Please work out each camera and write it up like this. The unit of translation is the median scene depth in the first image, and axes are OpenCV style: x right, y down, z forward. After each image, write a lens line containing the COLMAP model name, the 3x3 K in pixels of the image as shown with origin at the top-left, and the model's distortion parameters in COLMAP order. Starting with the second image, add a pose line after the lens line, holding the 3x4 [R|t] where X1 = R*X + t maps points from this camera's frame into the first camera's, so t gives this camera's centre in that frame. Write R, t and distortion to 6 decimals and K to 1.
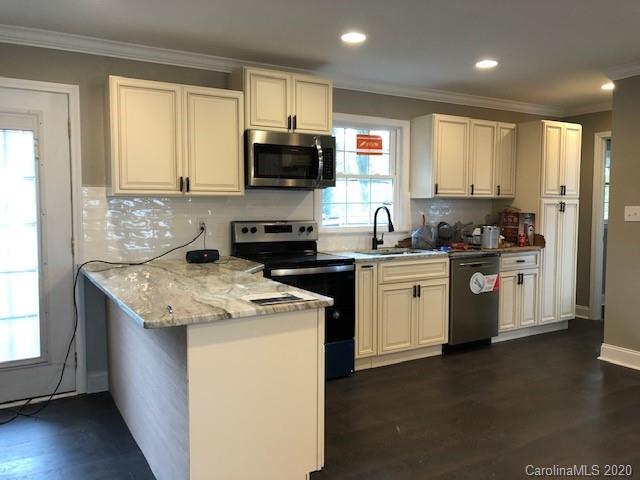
lens RADIAL K [[528.6, 0, 320.2], [0, 528.6, 236.4], [0, 0, 1]] dist [-0.001085, 0.011691]
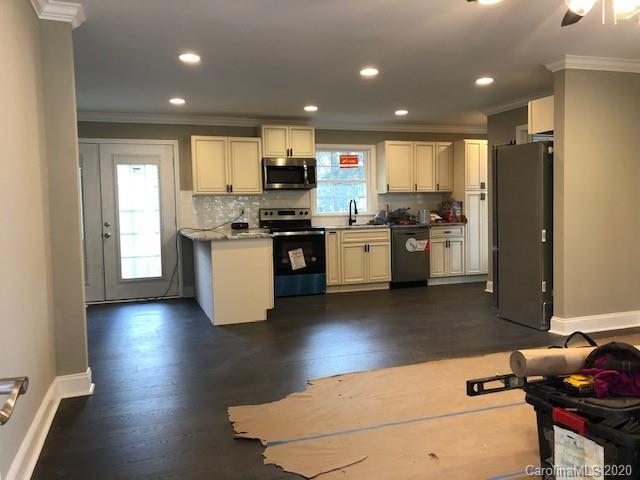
lens RADIAL K [[528.6, 0, 320.1], [0, 528.6, 242.6], [0, 0, 1]] dist [-0.001085, 0.011691]
pose [[0.979826, -0.009698, -0.199615, 0.383224], [0.010217, 0.999947, 0.001572, 0.084076], [0.199590, -0.003580, 0.979873, -0.700626]]
